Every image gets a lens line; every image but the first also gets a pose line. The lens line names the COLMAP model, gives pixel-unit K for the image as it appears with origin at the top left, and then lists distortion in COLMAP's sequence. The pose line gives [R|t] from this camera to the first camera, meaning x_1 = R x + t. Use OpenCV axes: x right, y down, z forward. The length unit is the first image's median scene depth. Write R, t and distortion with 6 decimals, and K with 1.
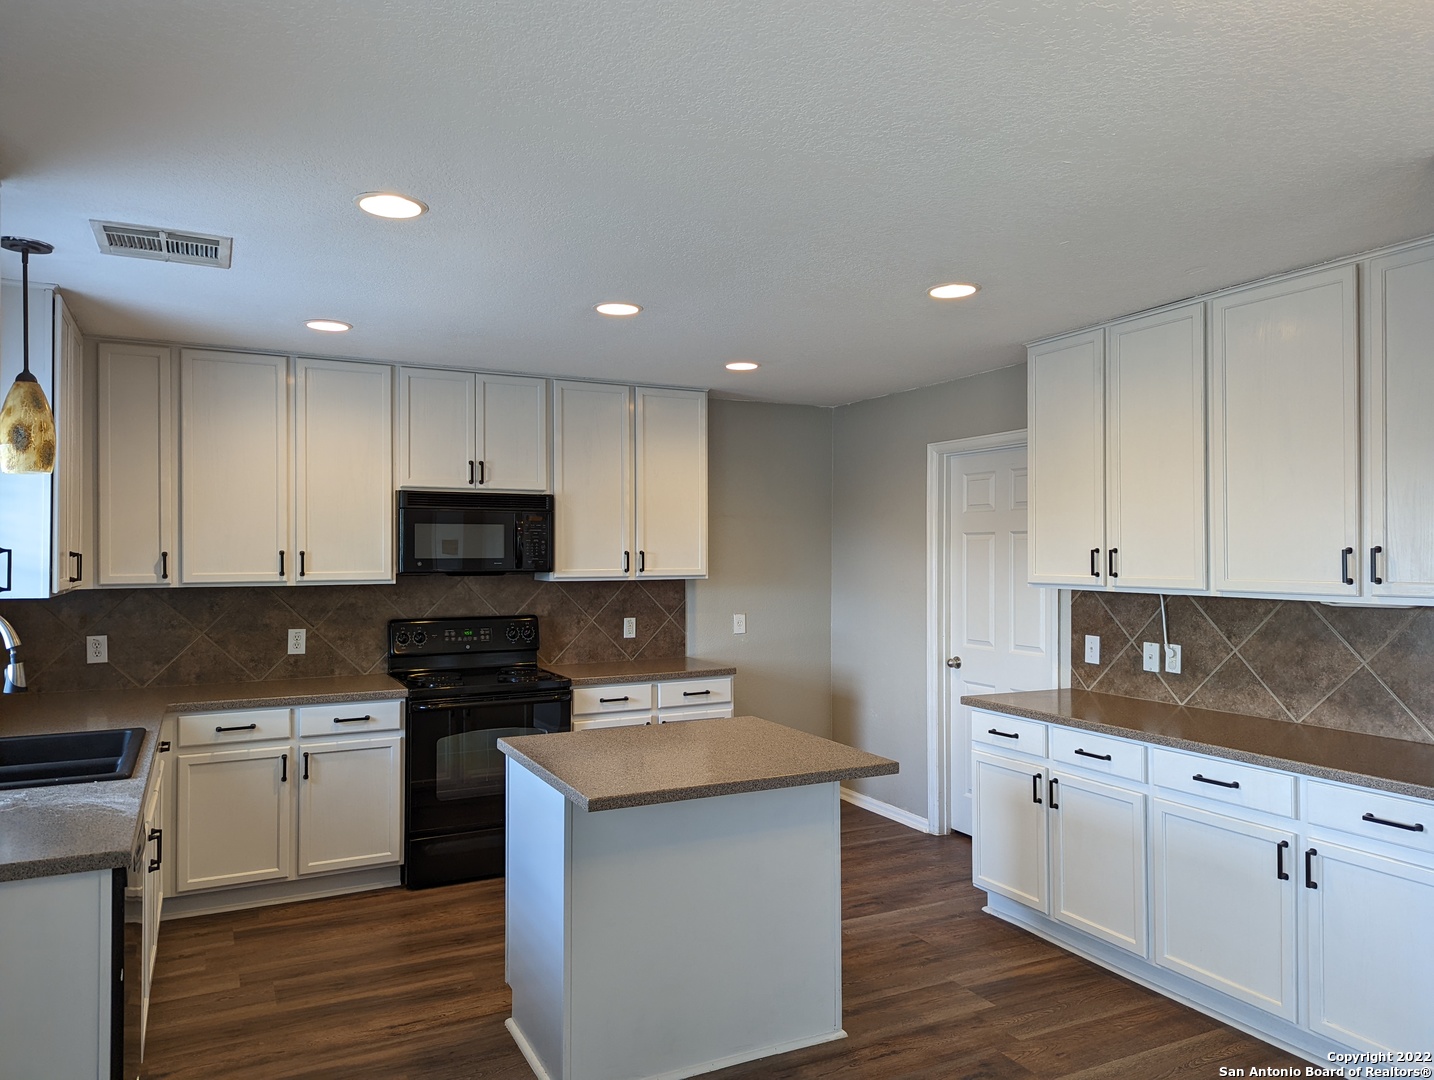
lens RADIAL K [[1021.1, 0, 716.4], [0, 1021.1, 529.1], [0, 0, 1]] dist [0.079624, -0.086482]
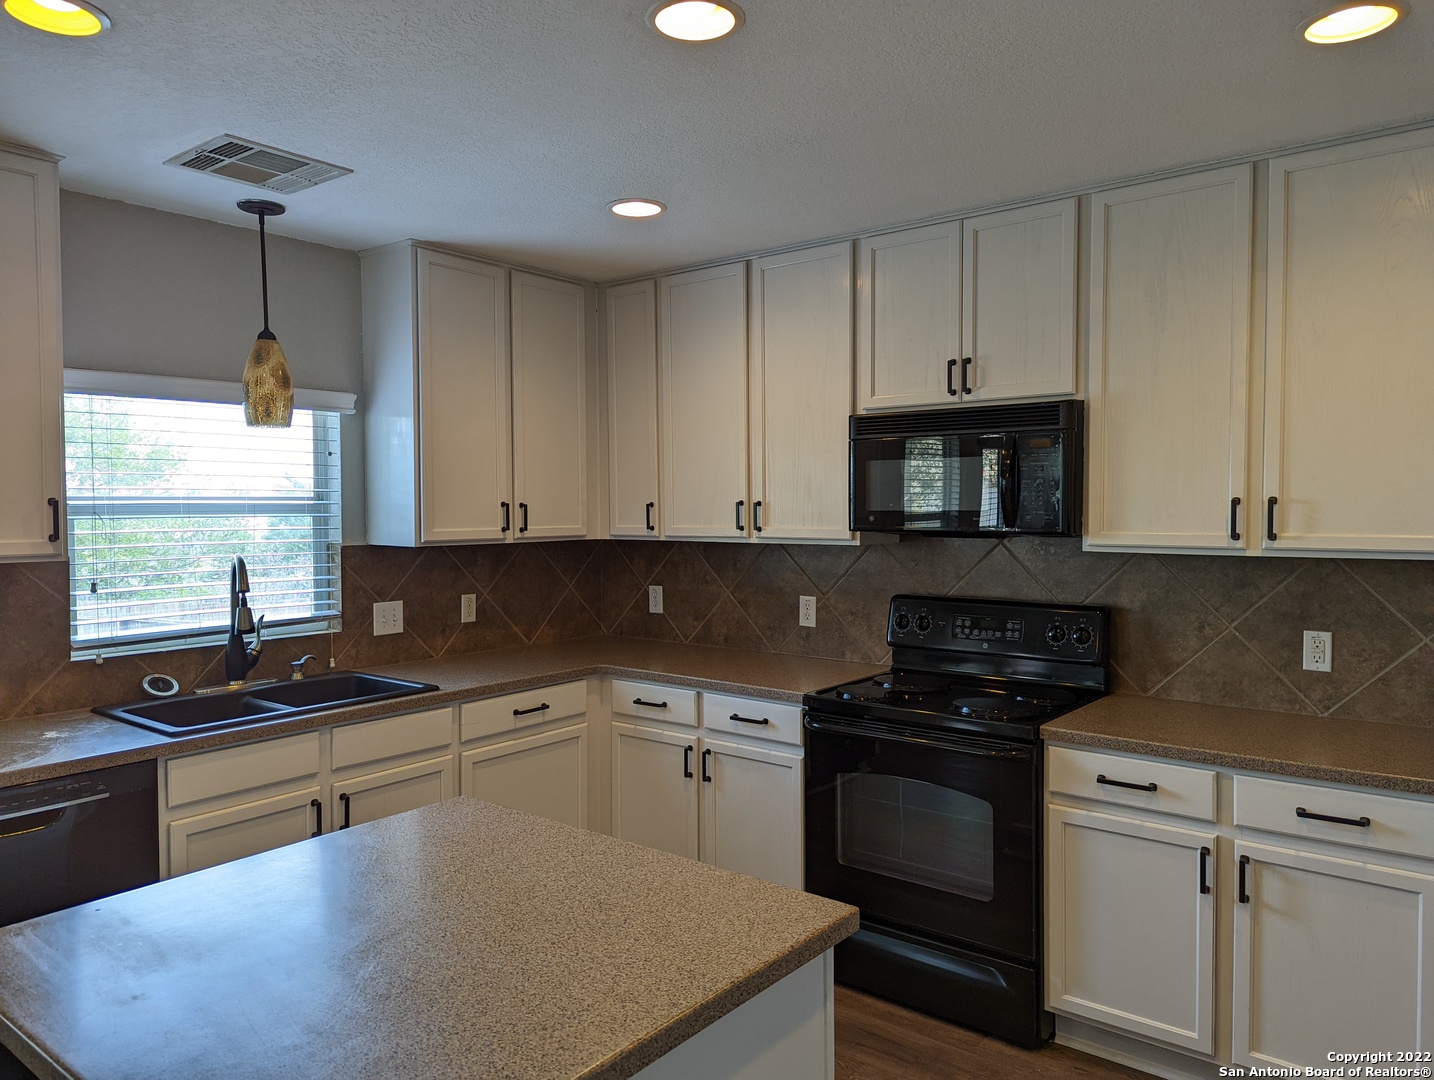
lens RADIAL K [[1021.1, 0, 716.4], [0, 1021.1, 529.1], [0, 0, 1]] dist [0.079624, -0.086482]
pose [[0.400717, 0.022888, -0.915916, 0.299652], [0.024732, 0.999053, 0.035786, 0.013491], [0.915868, -0.036992, 0.399772, 0.611019]]
